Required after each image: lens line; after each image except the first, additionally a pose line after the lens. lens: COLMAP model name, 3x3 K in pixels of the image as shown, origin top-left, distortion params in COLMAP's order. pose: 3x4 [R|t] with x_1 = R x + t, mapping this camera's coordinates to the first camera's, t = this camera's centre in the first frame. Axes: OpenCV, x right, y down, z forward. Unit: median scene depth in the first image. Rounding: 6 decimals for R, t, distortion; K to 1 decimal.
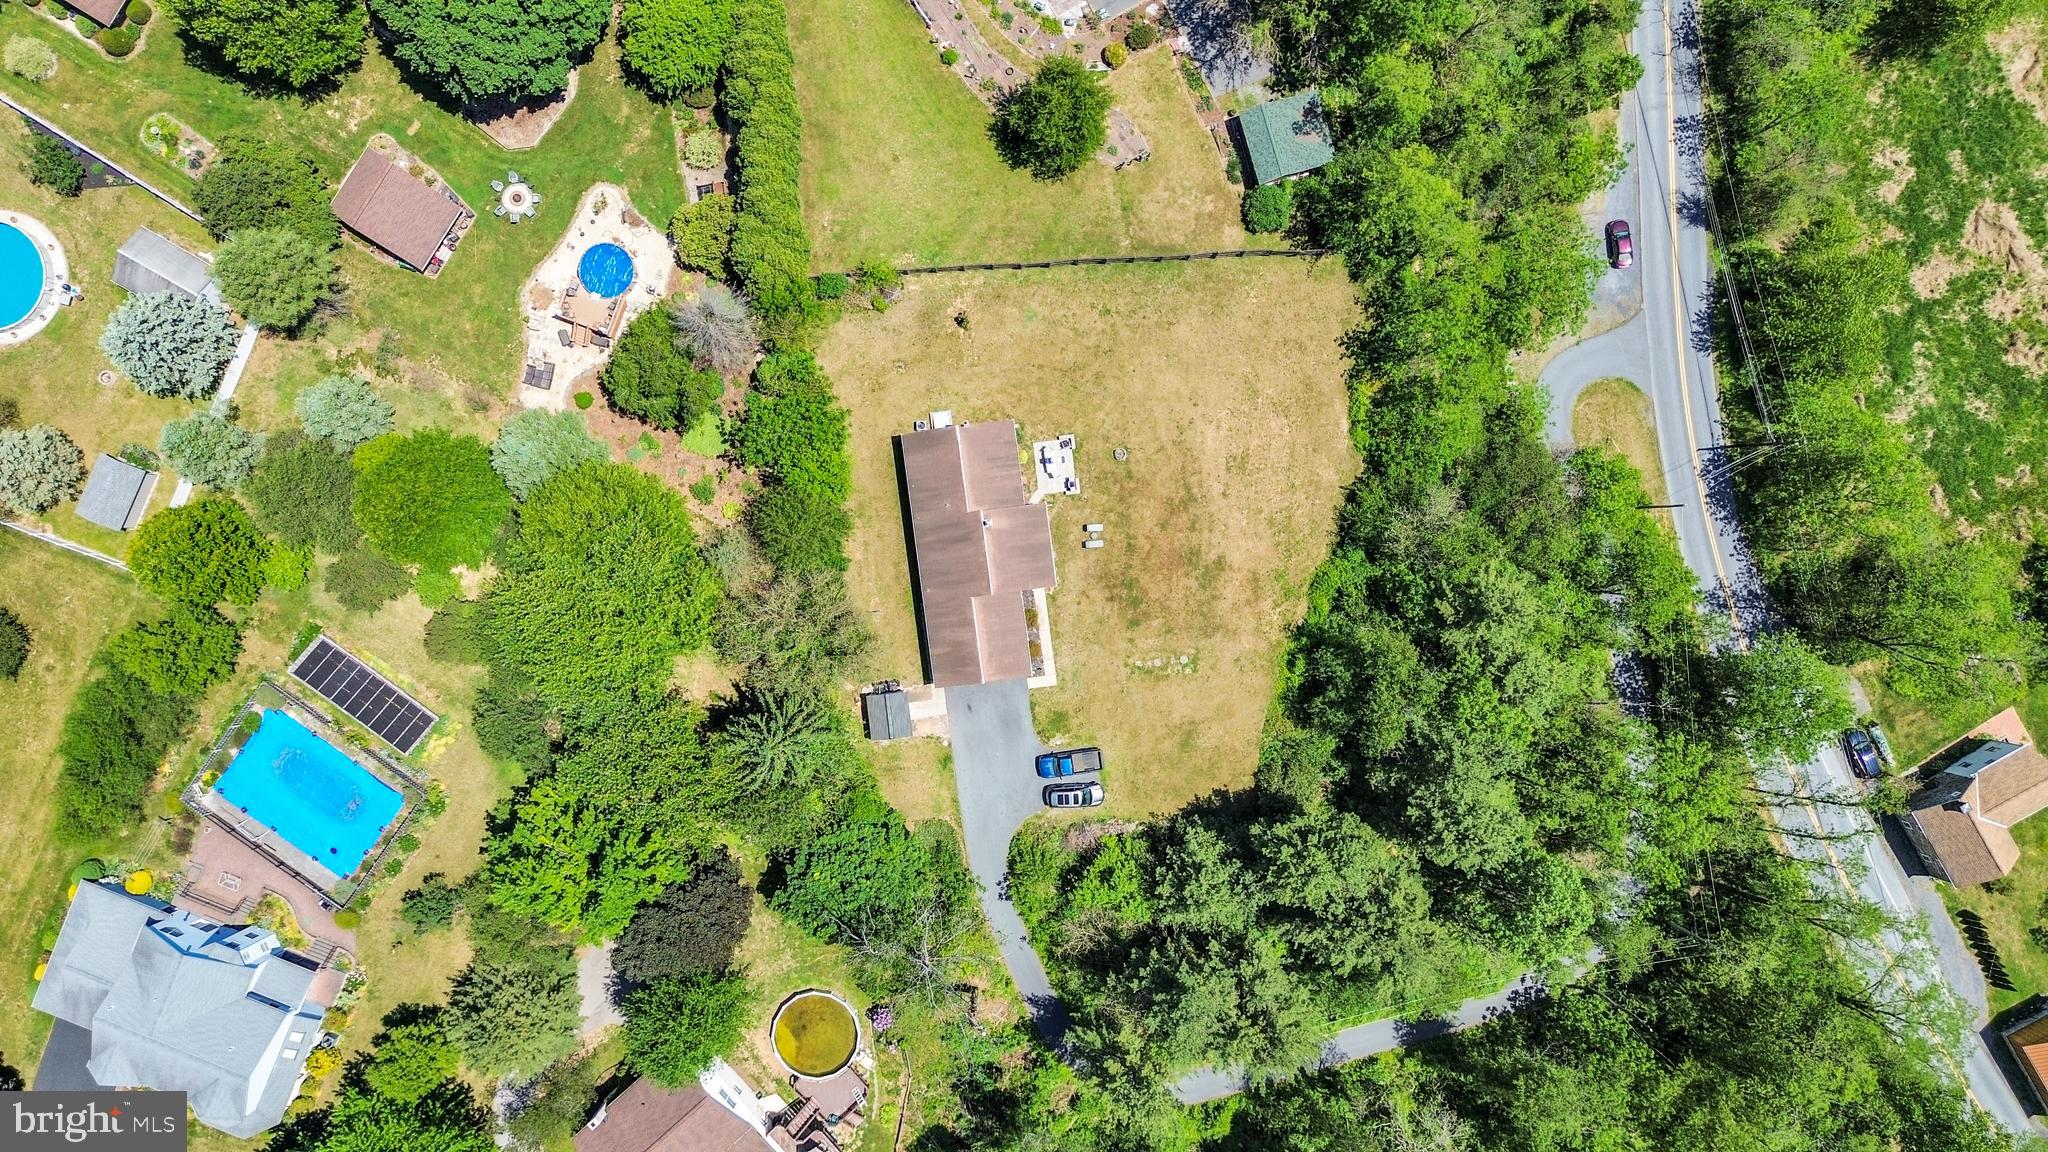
lens RADIAL K [[1521.6, 0, 1032.9], [0, 1521.6, 571.0], [0, 0, 1]] dist [0.053835, -0.060246]
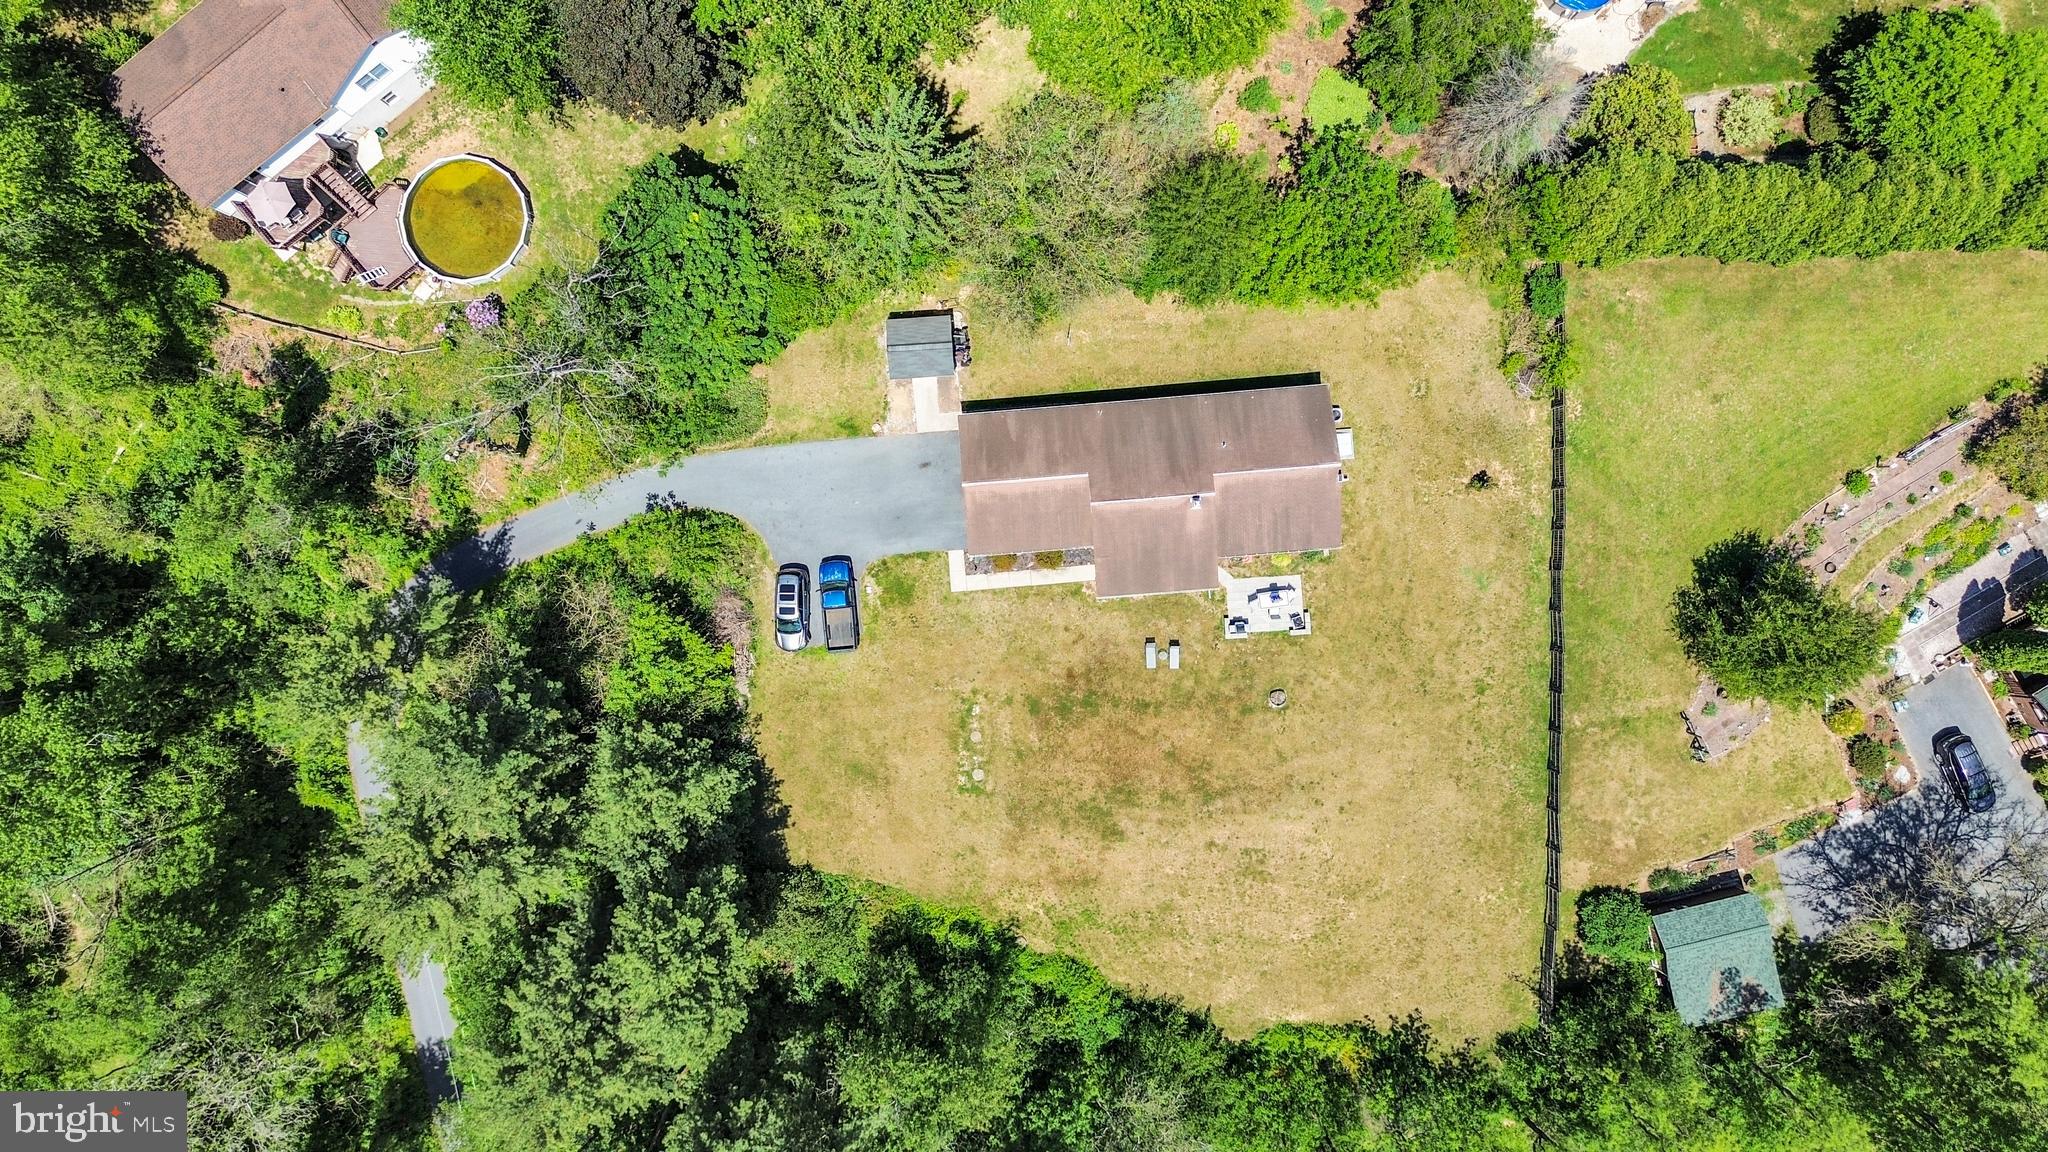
lens RADIAL K [[1521.6, 0, 1016.0], [0, 1521.6, 566.1], [0, 0, 1]] dist [0.053835, -0.060246]
pose [[-0.049302, 0.998757, -0.007371, 0.007740], [-0.998756, -0.049354, -0.007076, 0.051266], [-0.007431, 0.007013, 0.999948, 0.303886]]
